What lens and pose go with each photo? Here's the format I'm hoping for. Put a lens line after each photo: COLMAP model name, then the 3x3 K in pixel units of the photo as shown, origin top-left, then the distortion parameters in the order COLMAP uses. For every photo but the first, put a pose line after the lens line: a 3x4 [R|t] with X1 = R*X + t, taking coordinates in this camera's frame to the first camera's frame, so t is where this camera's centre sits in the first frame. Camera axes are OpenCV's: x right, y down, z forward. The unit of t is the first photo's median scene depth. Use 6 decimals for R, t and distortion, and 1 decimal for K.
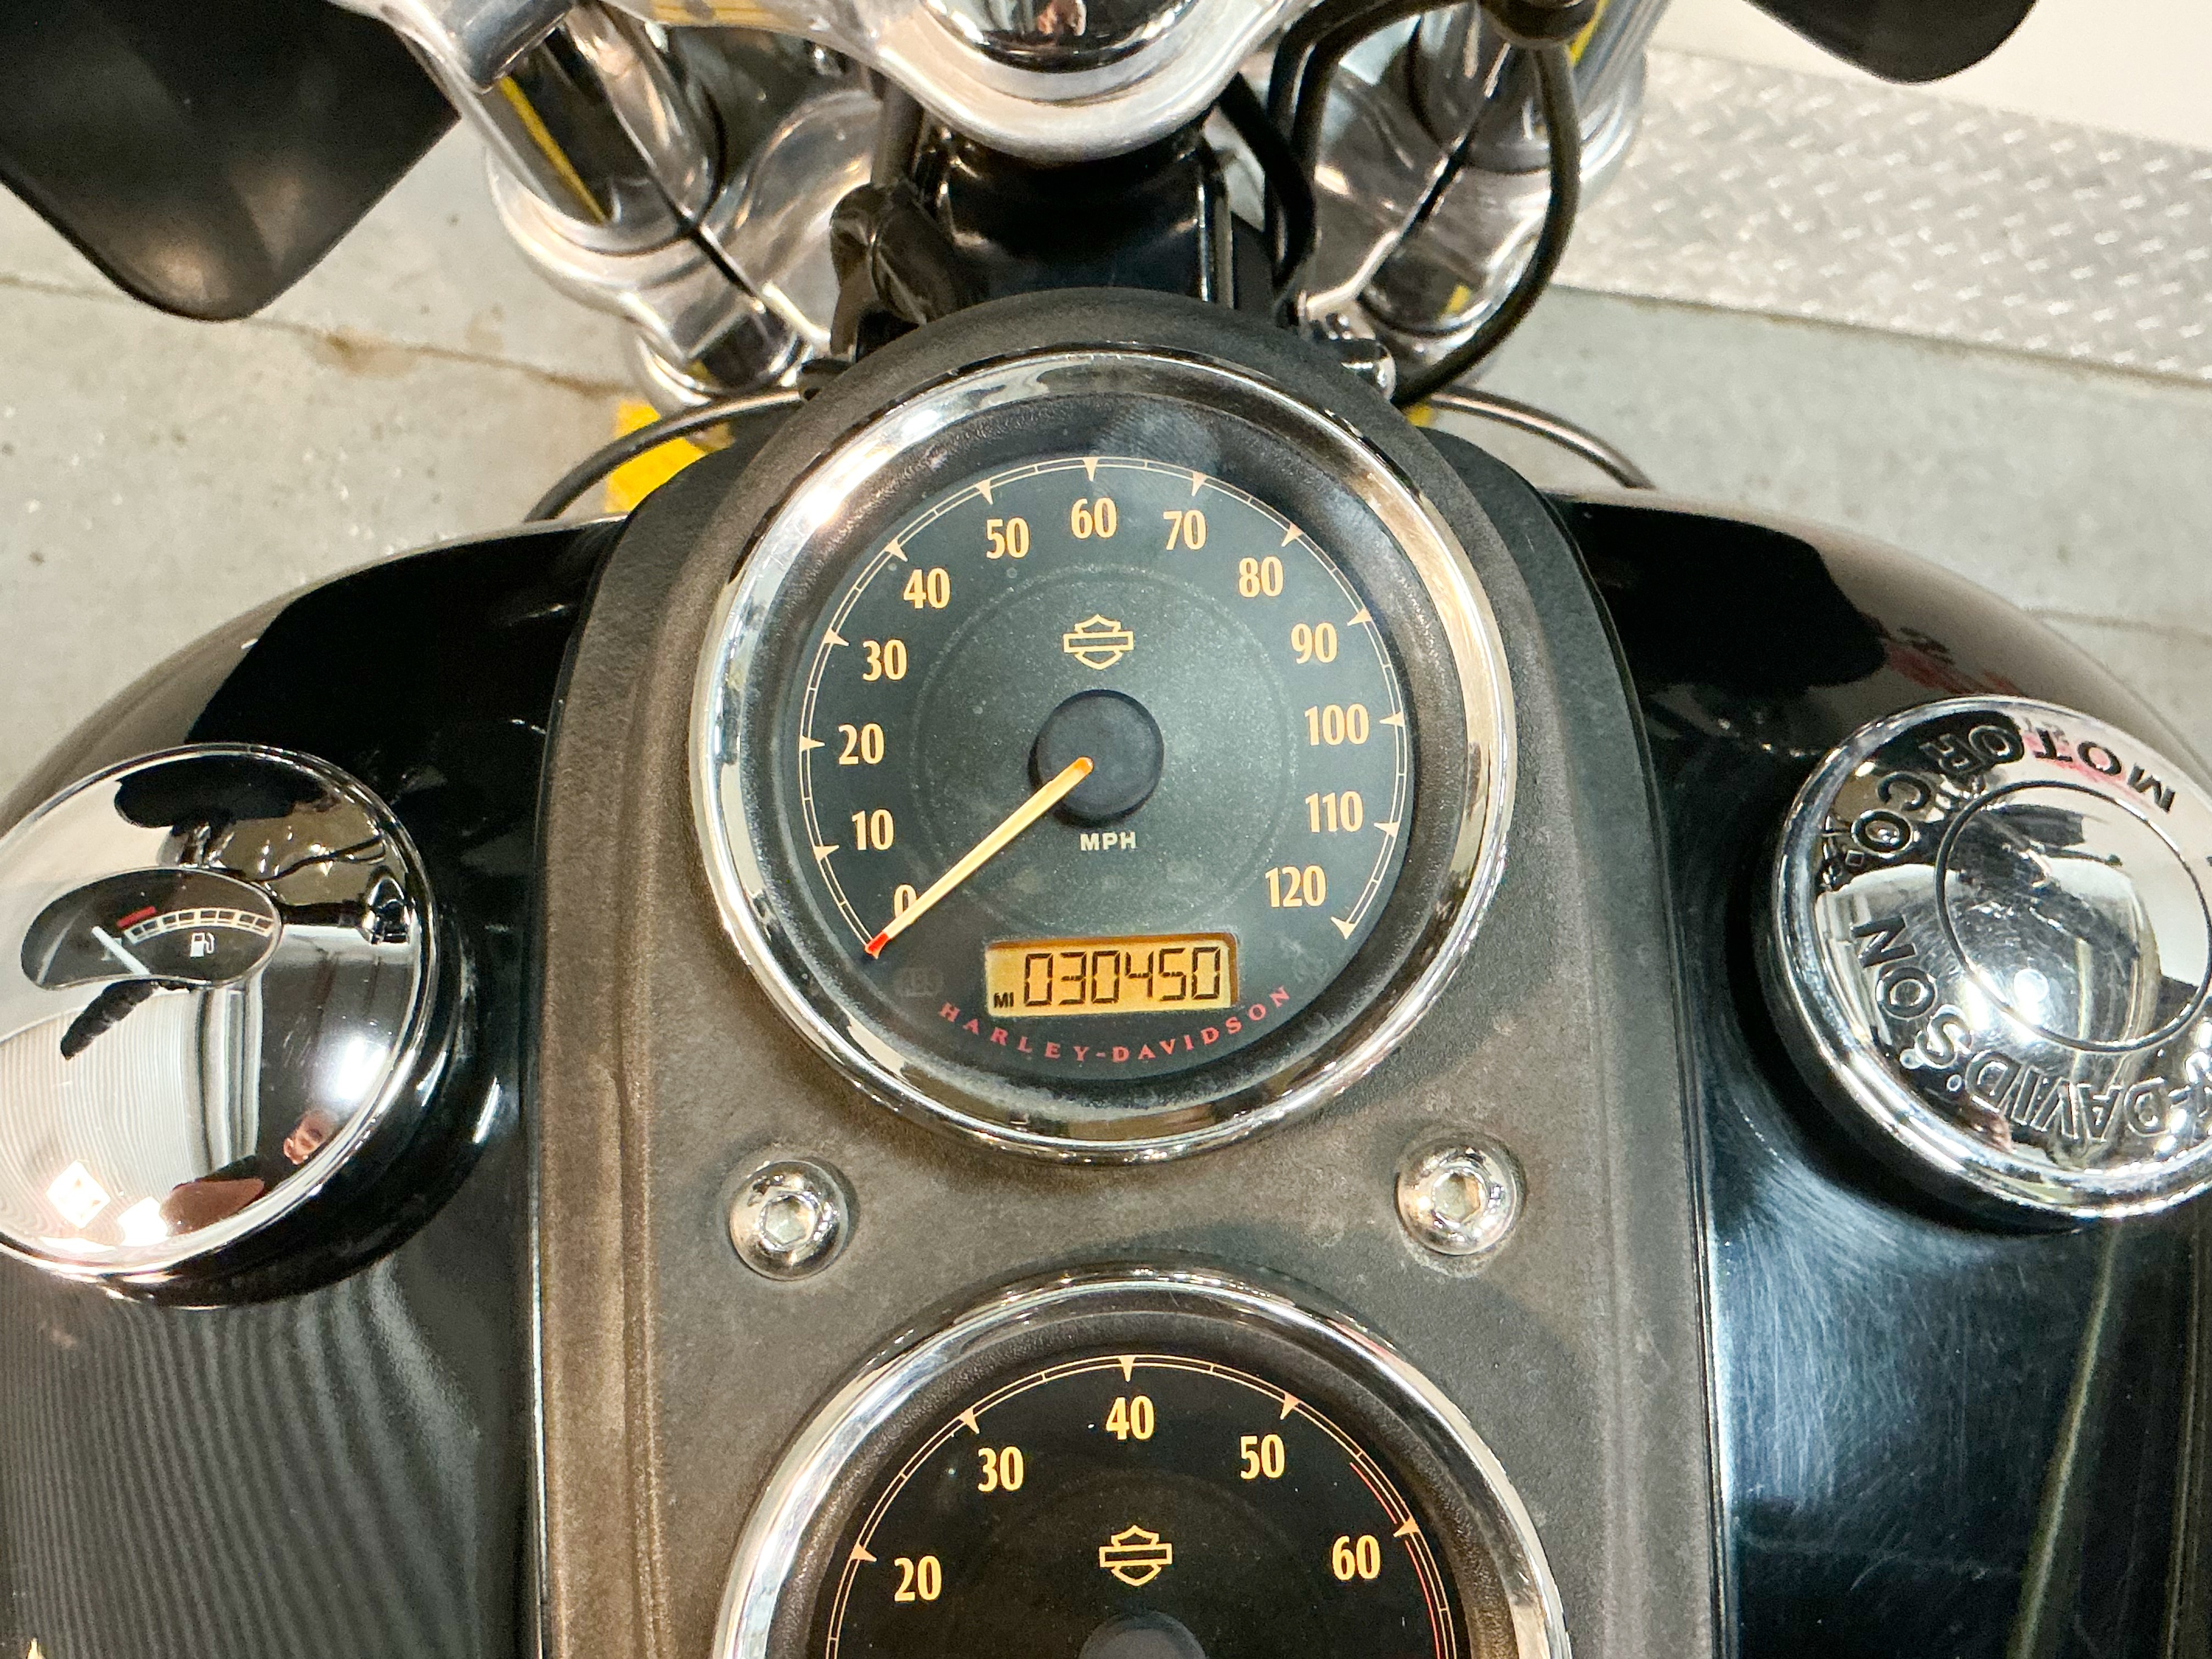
lens RADIAL K [[2624.8, 0, 1106.0], [0, 2624.8, 829.5], [0, 0, 1]] dist [0.174178, -0.416345]
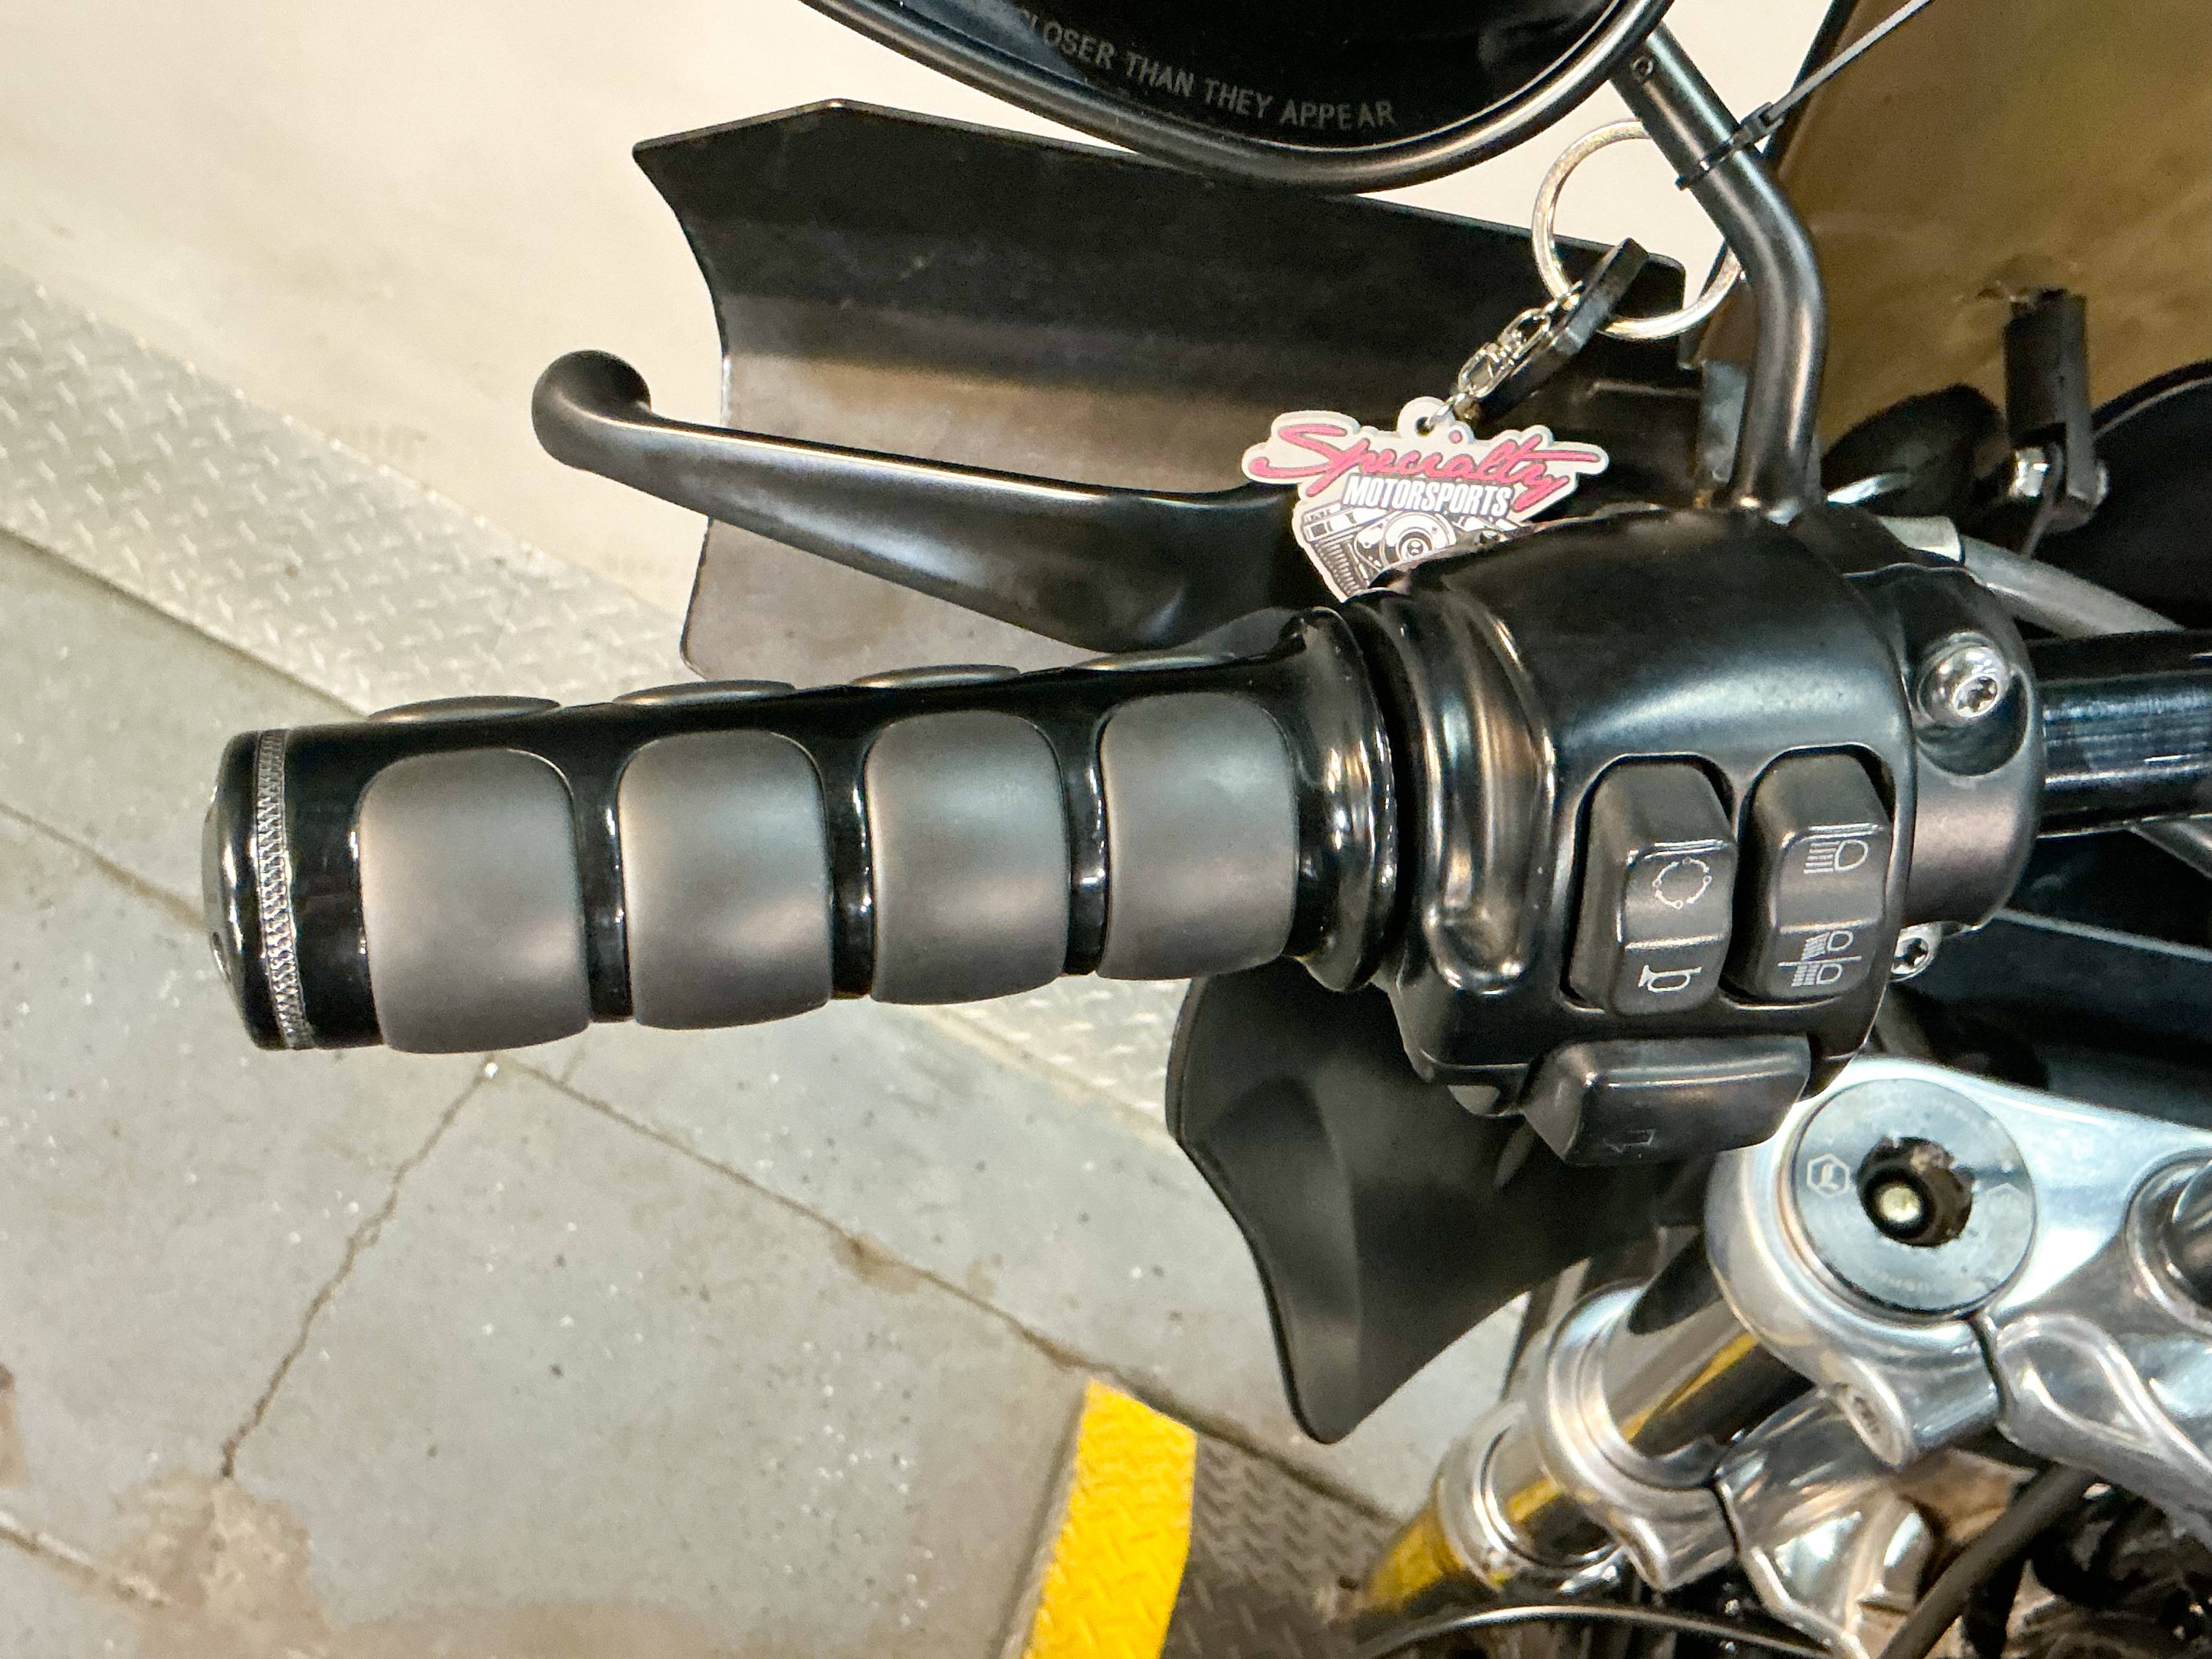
lens RADIAL K [[2624.8, 0, 1106.0], [0, 2624.8, 829.5], [0, 0, 1]] dist [0.174178, -0.416345]
pose [[0.951665, 0.293463, -0.090624, -0.148663], [-0.306594, 0.890143, -0.337113, -0.004121], [-0.018262, 0.348603, 0.937093, -0.063670]]
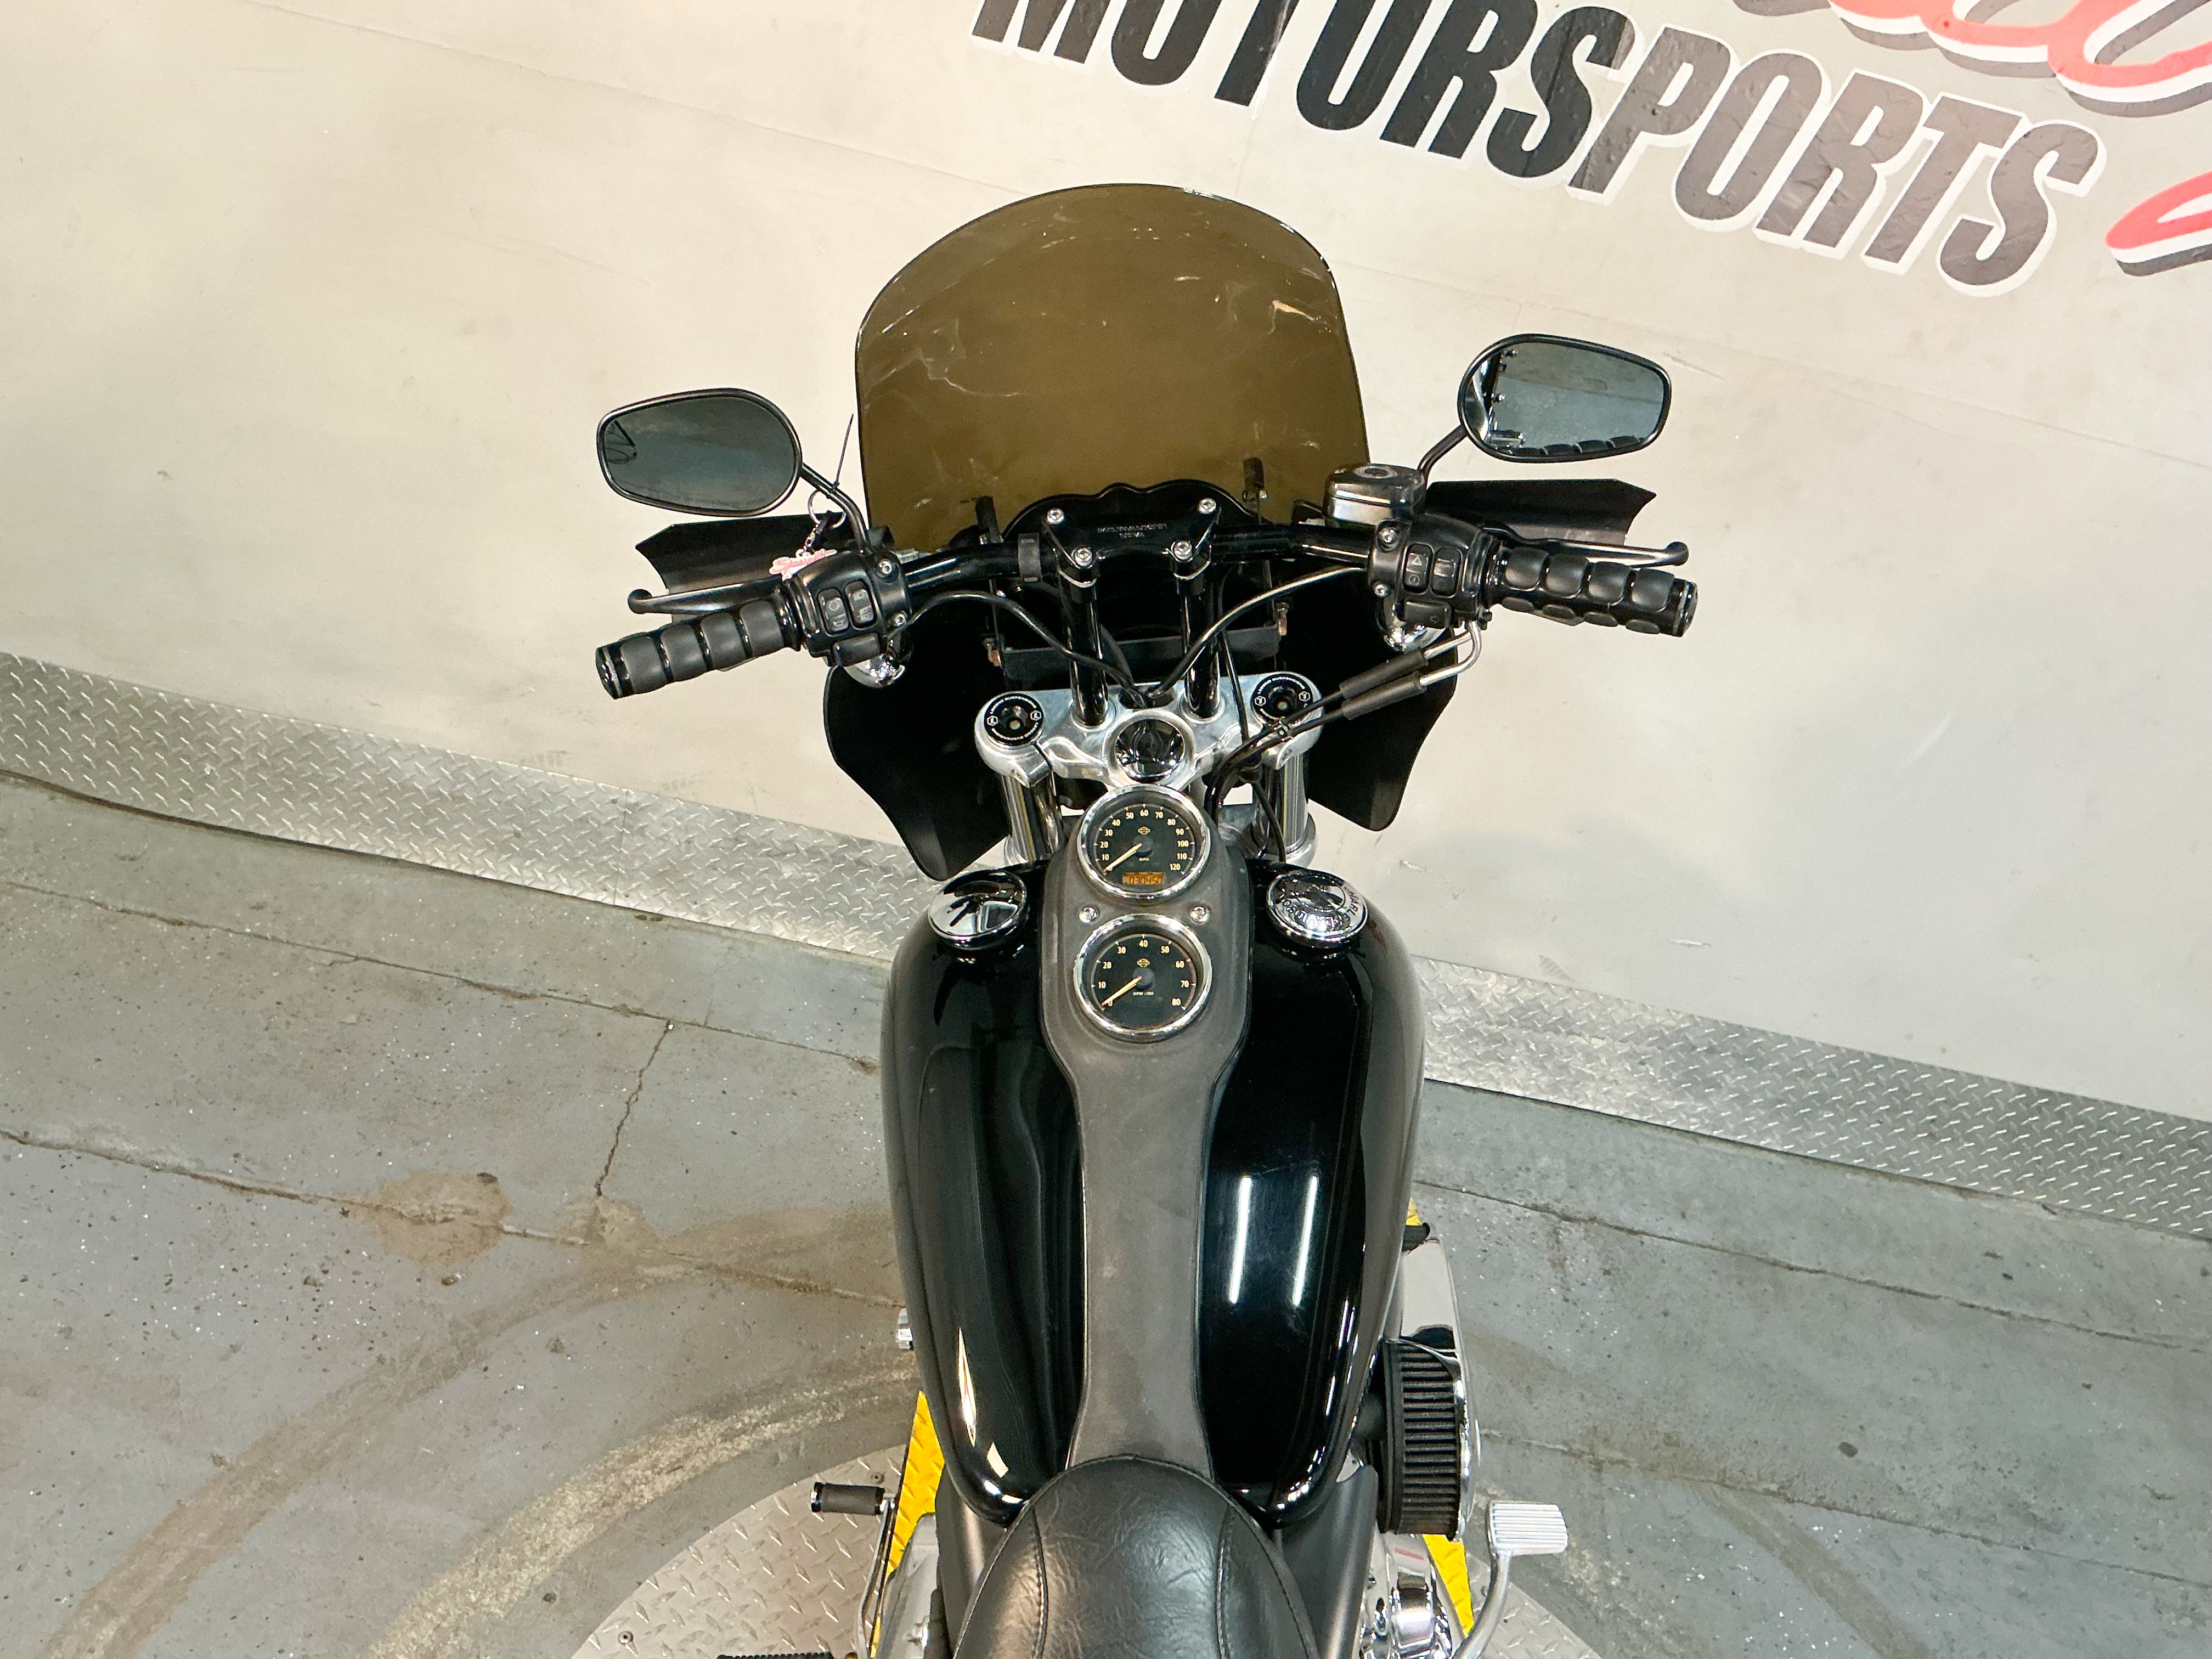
lens RADIAL K [[1943.7, 0, 1106.0], [0, 1943.7, 829.5], [0, 0, 1]] dist [0.138807, -0.294439]
pose [[0.996462, 0.016102, -0.082492, 0.052767], [-0.050344, 0.900275, -0.432401, 0.352806], [0.067303, 0.435024, 0.897900, -0.572380]]
